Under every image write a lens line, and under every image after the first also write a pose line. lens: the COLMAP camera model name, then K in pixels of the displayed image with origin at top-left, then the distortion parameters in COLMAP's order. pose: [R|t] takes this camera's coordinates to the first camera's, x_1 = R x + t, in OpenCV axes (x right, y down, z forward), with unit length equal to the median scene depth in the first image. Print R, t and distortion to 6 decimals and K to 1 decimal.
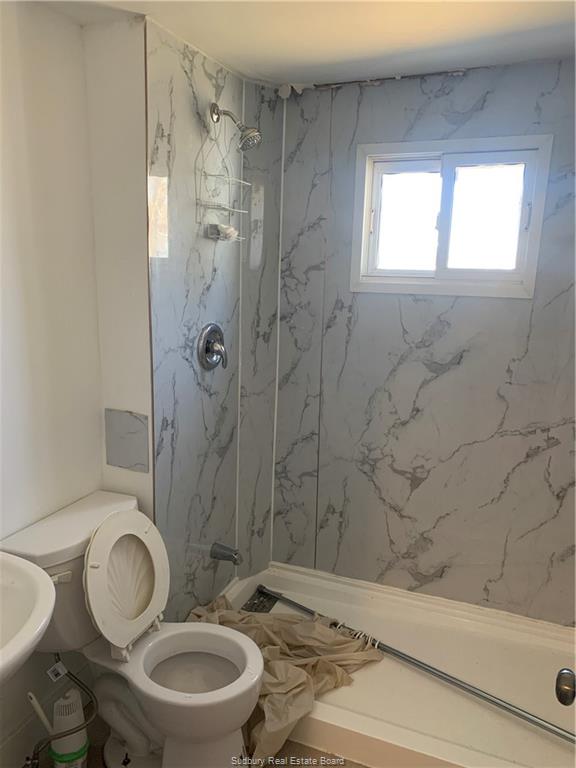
lens RADIAL K [[584.6, 0, 286.2], [0, 584.6, 382.5], [0, 0, 1]] dist [0.003955, -0.006748]
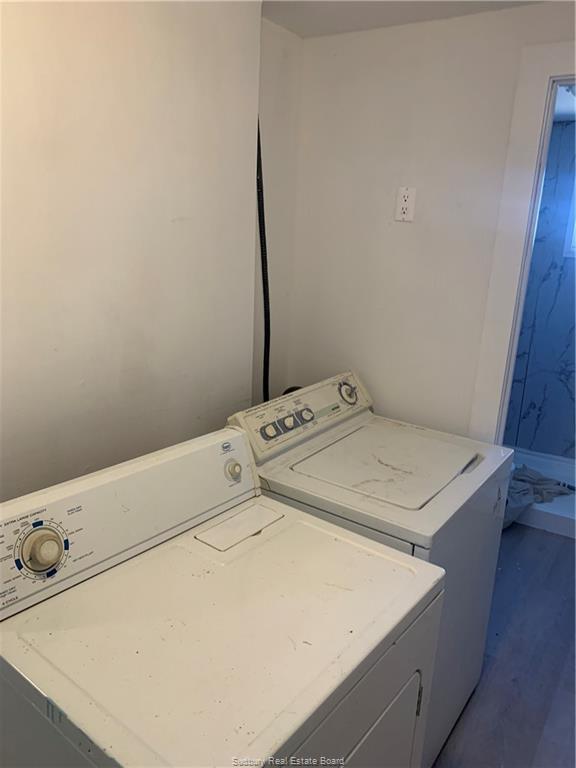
lens RADIAL K [[584.6, 0, 289.2], [0, 584.6, 385.6], [0, 0, 1]] dist [0.003955, -0.006748]
pose [[0.982522, 0.066331, -0.173930, -0.286176], [-0.056974, 0.996675, 0.058254, 0.120914], [0.177215, -0.047327, 0.983034, -0.583650]]
